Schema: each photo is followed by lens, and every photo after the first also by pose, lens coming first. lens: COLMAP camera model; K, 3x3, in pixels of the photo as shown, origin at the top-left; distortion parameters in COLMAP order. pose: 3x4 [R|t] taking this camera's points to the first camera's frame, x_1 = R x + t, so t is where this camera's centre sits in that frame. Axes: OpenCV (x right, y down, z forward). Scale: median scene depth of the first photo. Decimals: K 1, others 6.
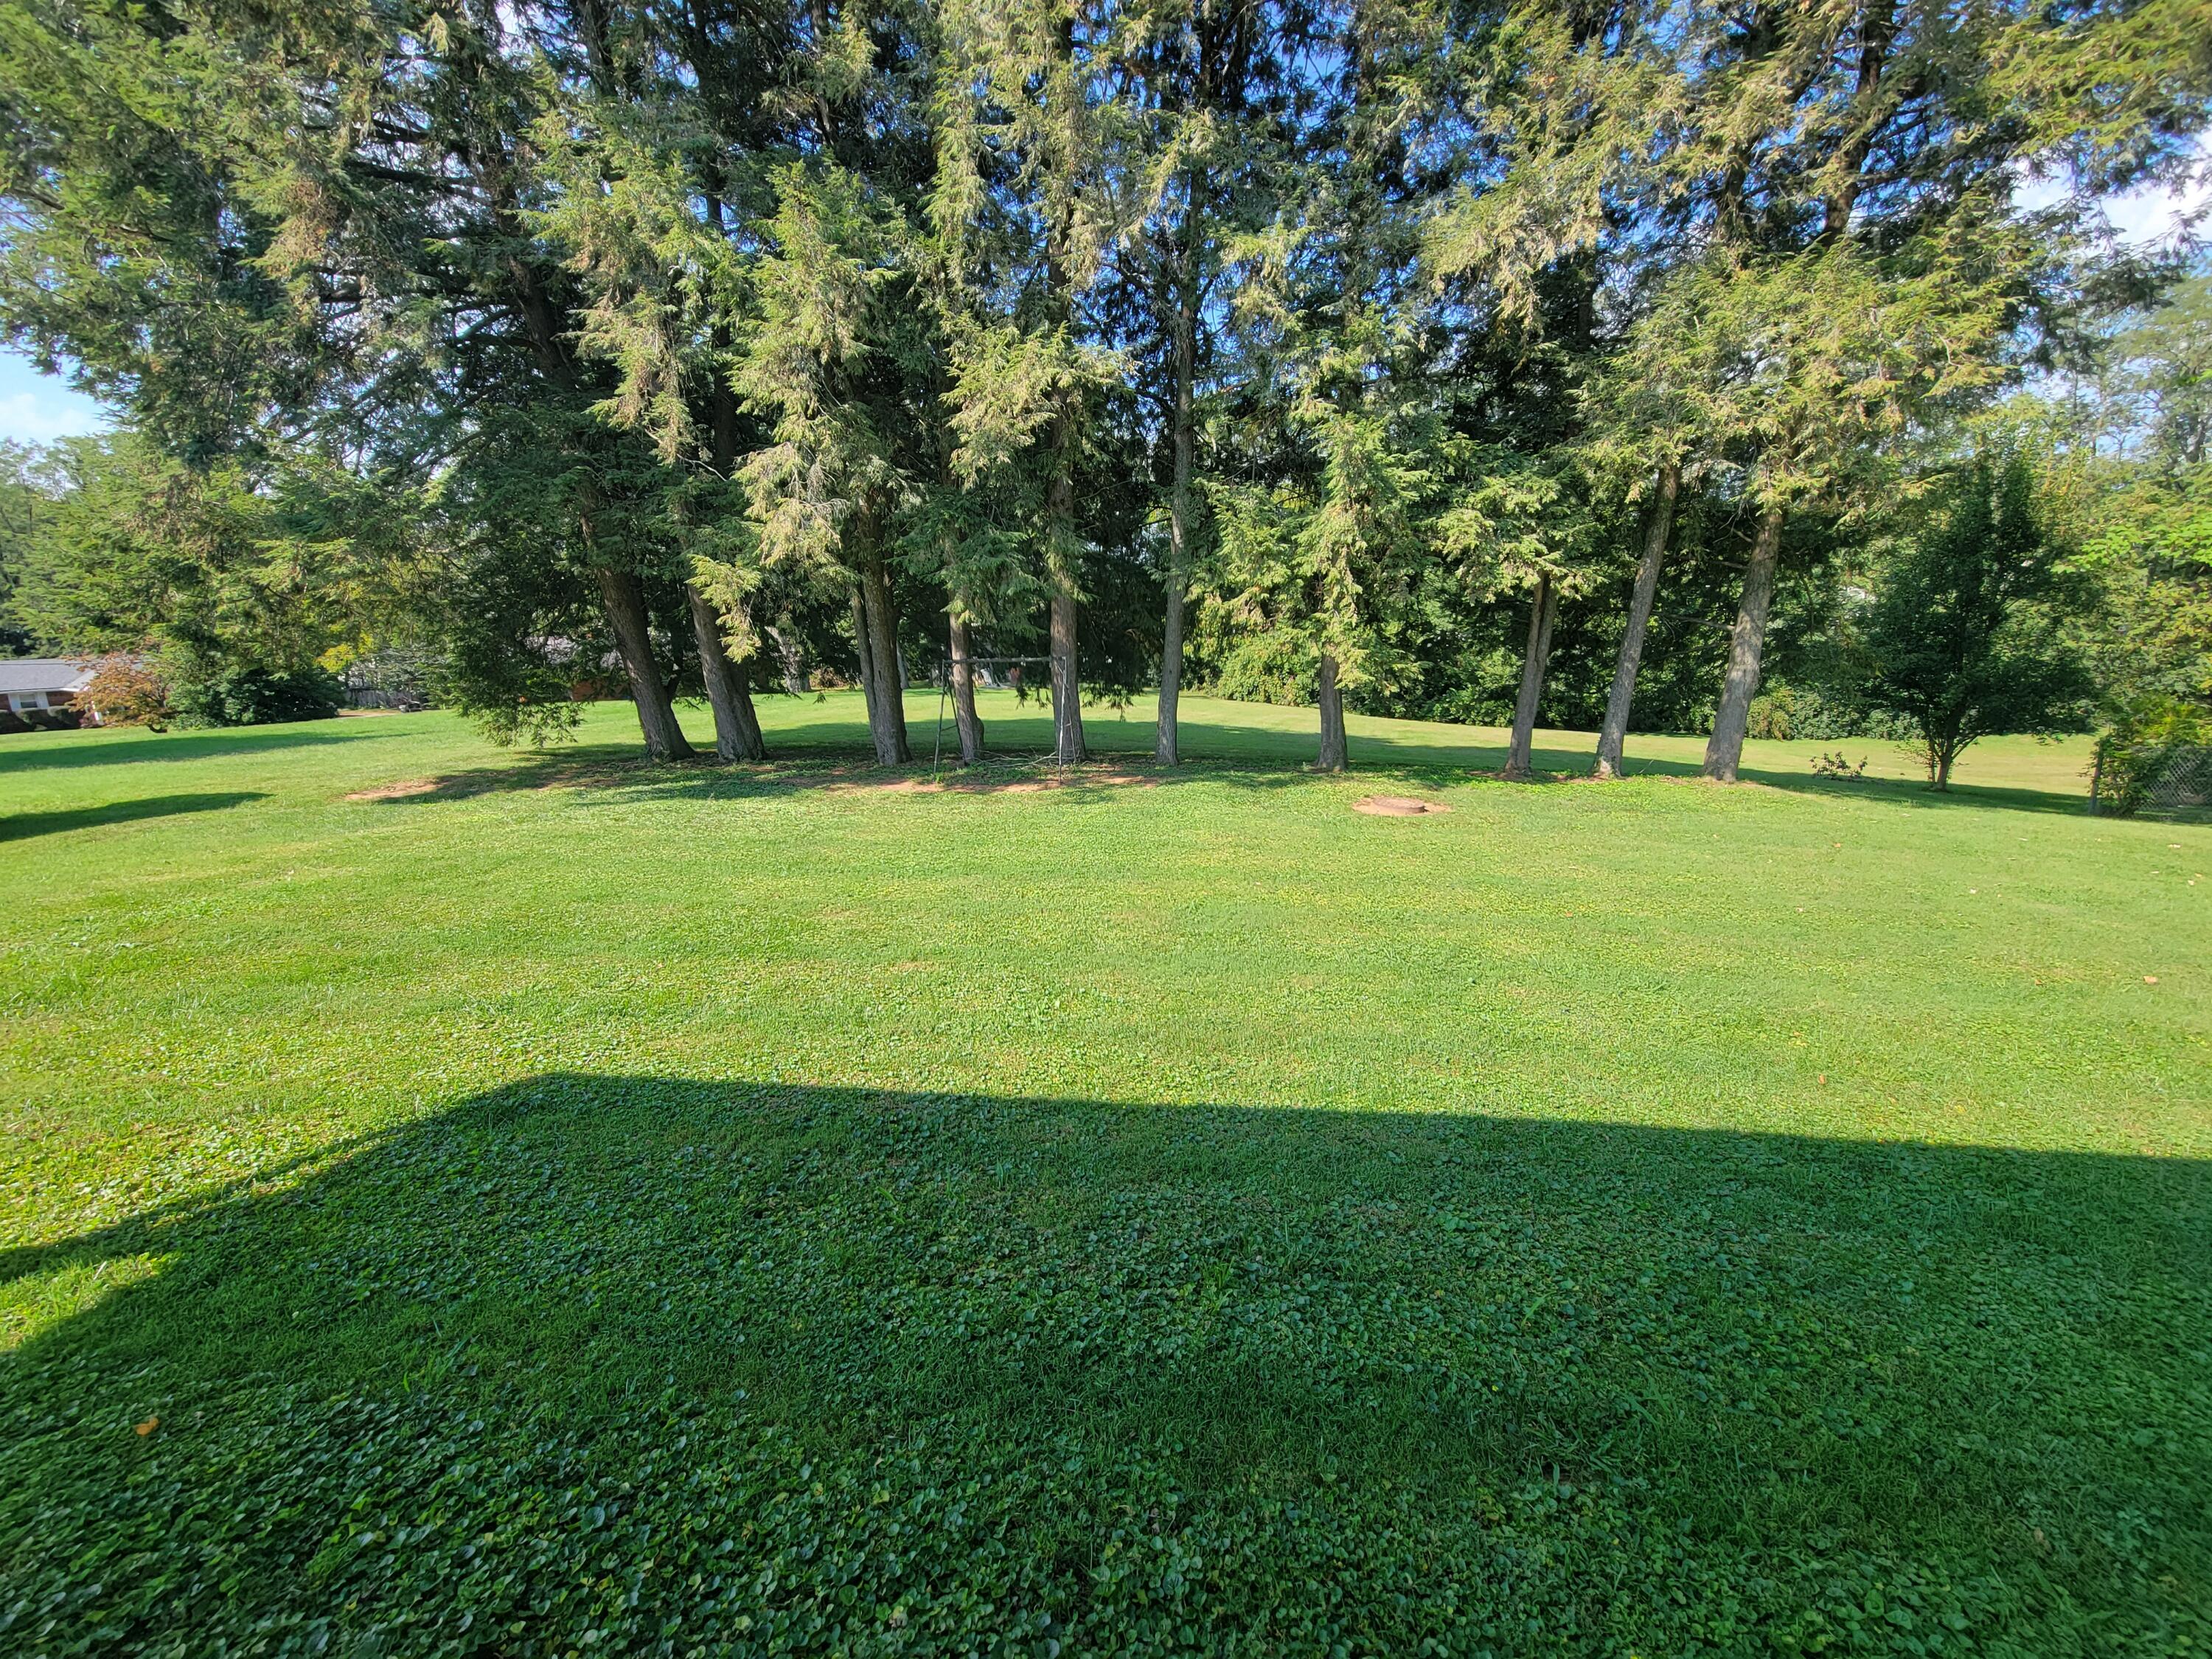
lens RADIAL K [[897.0, 0, 1100.1], [0, 897.0, 826.5], [0, 0, 1]] dist [-0.002396, -0.000599]
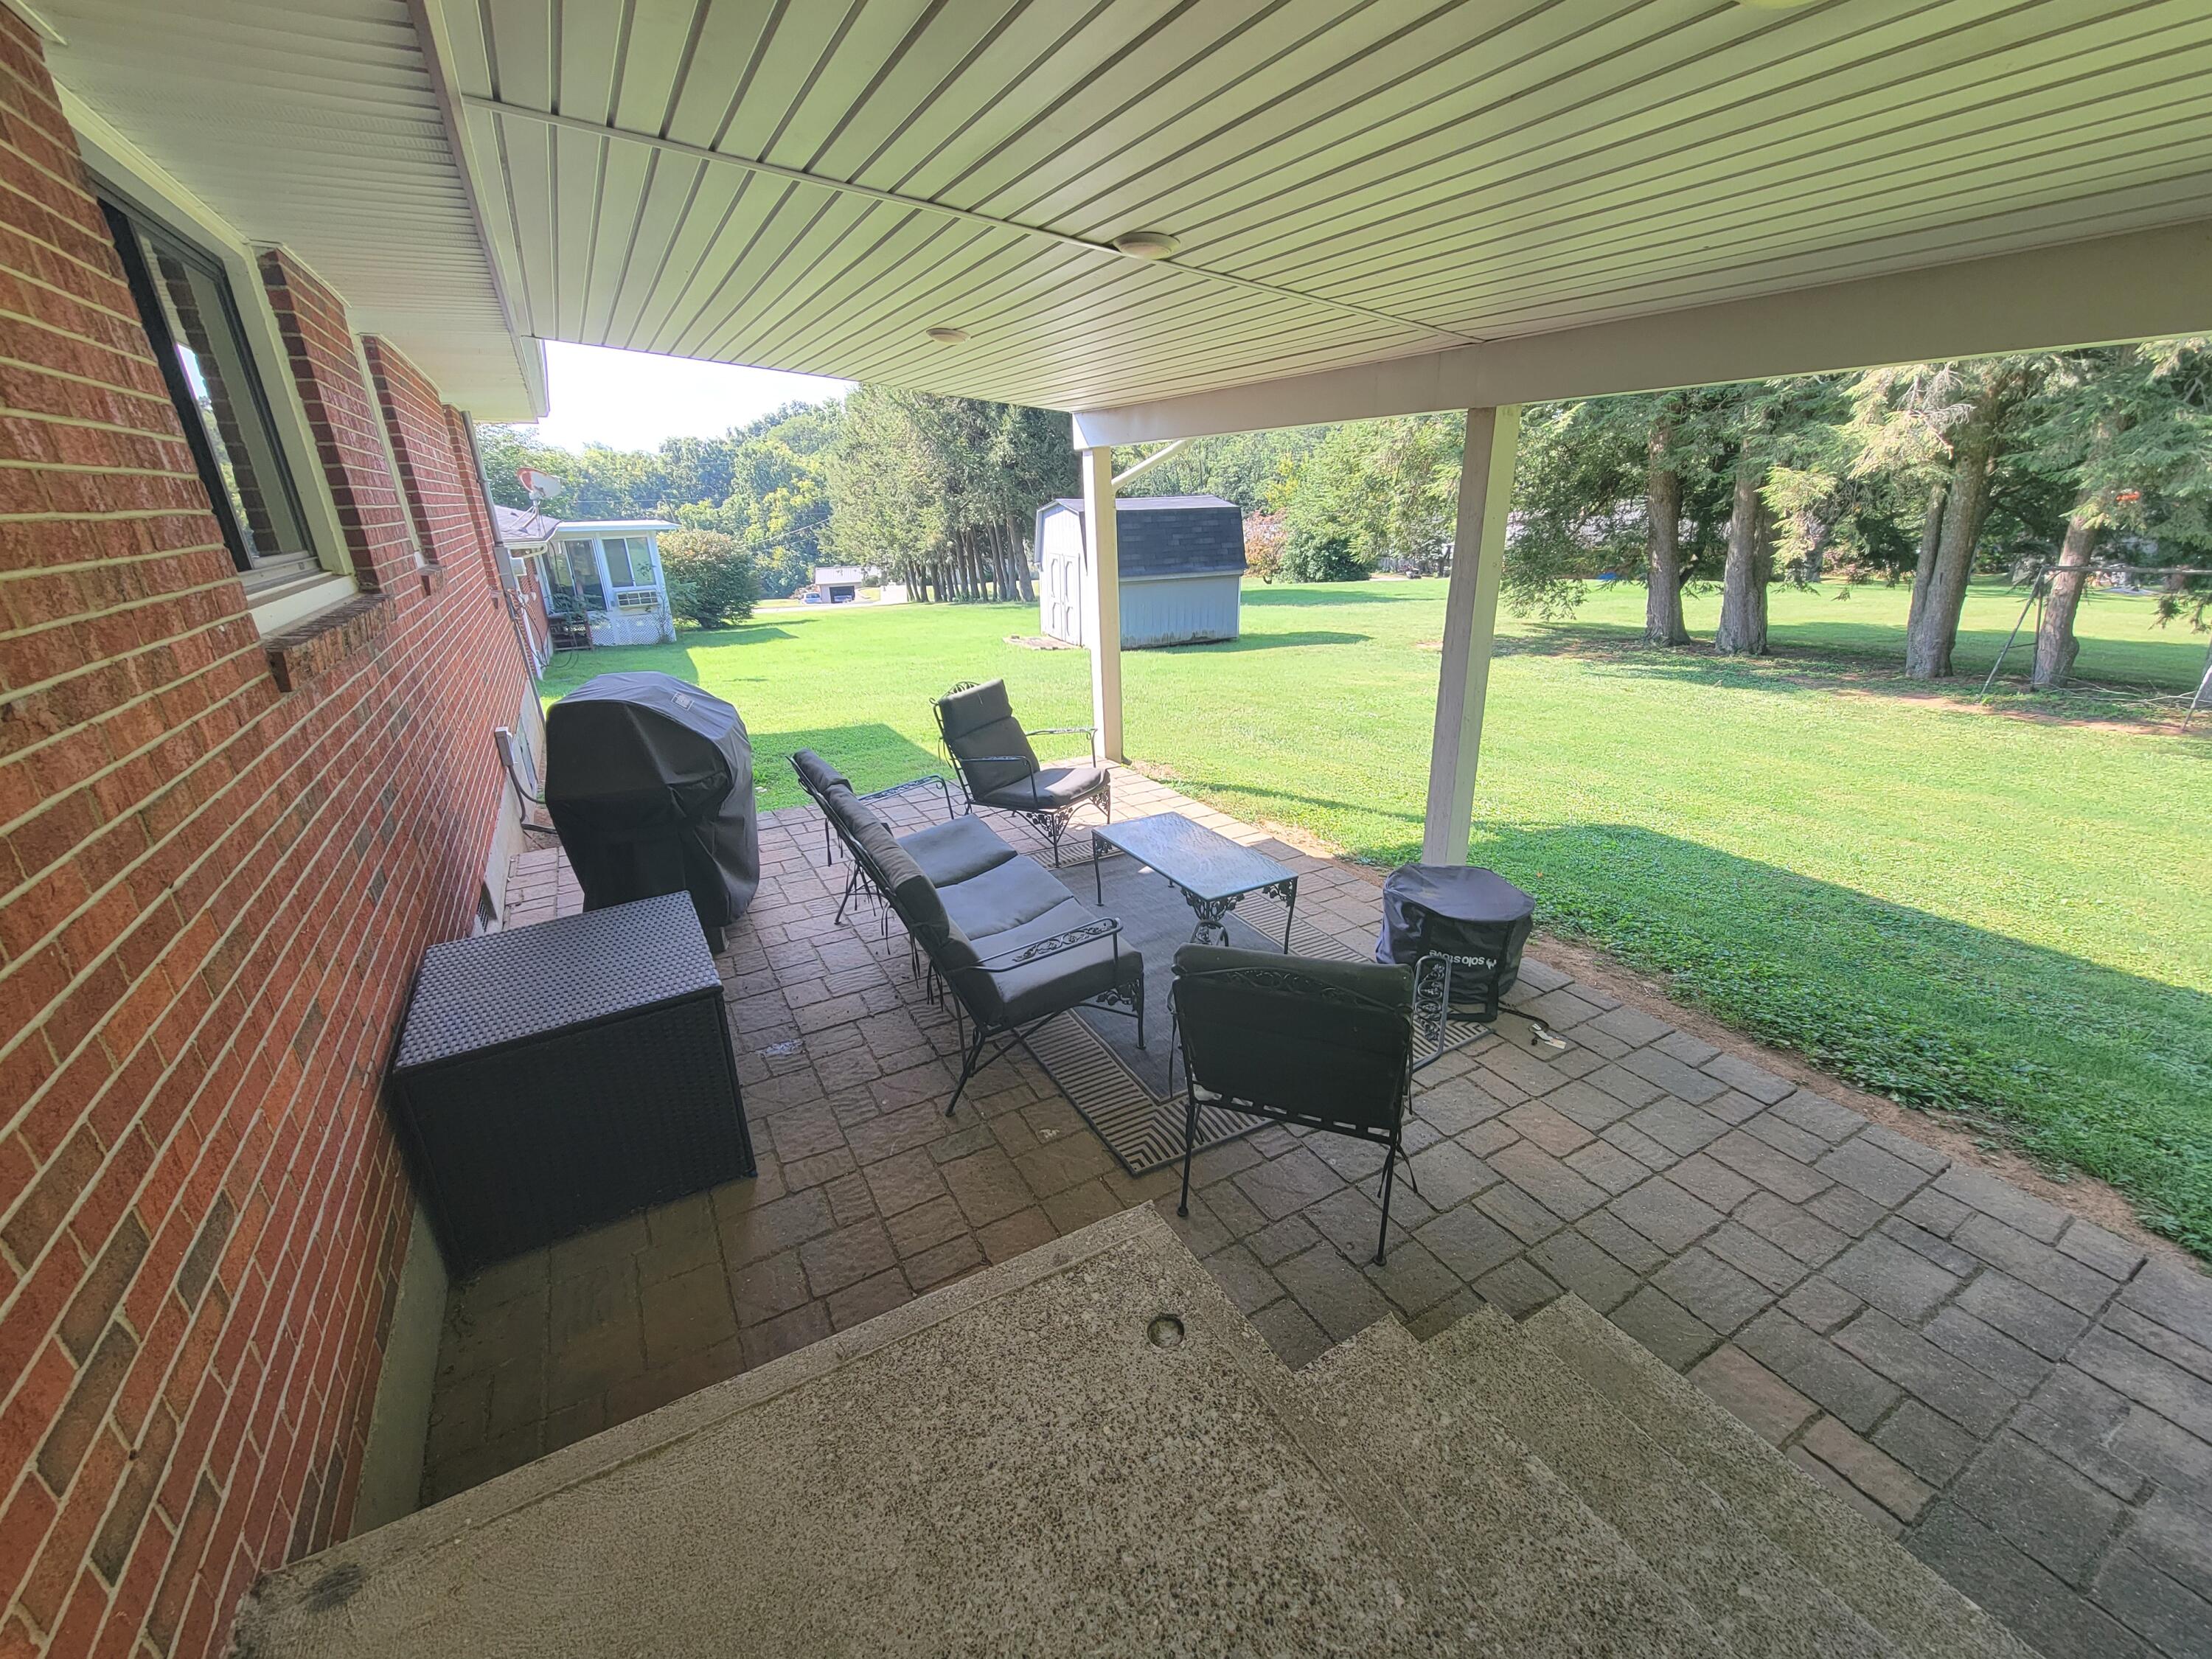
lens RADIAL K [[897.0, 0, 1100.1], [0, 897.0, 826.5], [0, 0, 1]] dist [-0.002396, -0.000599]
pose [[0.575012, 0.270357, -0.772184, 0.038376], [-0.164539, 0.962753, 0.214553, 0.022850], [0.801429, 0.003684, 0.598079, -0.260748]]
